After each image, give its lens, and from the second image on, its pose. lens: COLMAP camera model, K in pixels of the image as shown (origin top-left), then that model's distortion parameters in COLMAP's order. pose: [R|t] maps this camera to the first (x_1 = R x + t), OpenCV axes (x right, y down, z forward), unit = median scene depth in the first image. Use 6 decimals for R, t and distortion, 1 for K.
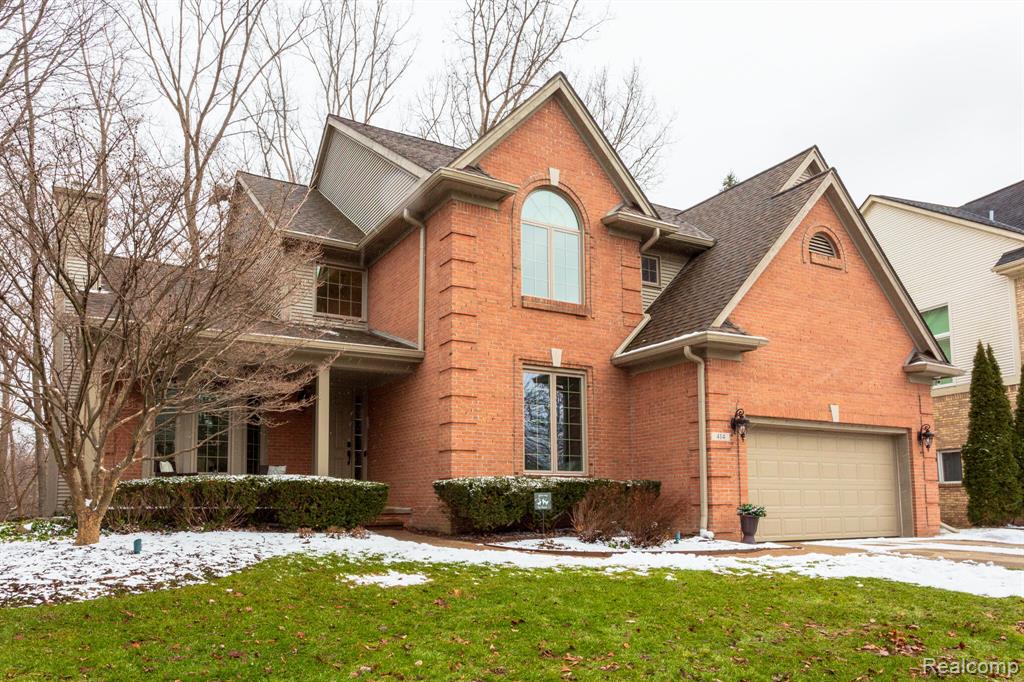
lens RADIAL K [[739.6, 0, 507.3], [0, 739.6, 334.9], [0, 0, 1]] dist [-0.002040, 0.004639]
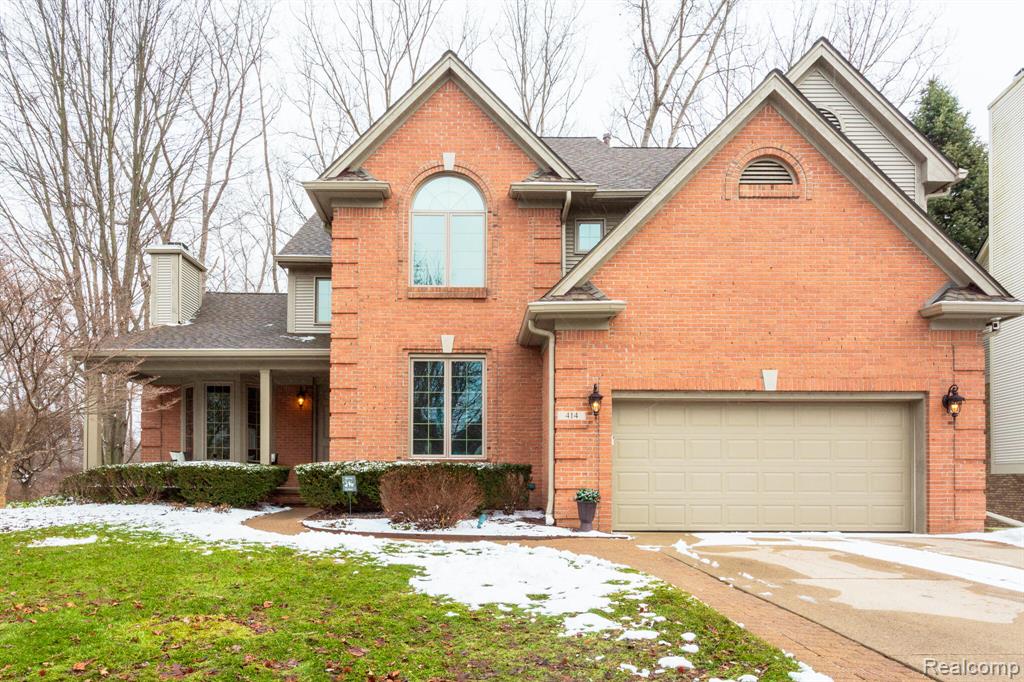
lens RADIAL K [[732.8, 0, 535.5], [0, 732.8, 382.6], [0, 0, 1]] dist [-0.008934, 0.007489]
pose [[0.864128, -0.062699, -0.499350, 0.648613], [0.104220, 0.992995, 0.055671, 0.038927], [0.492362, -0.100149, 0.864610, 0.184228]]
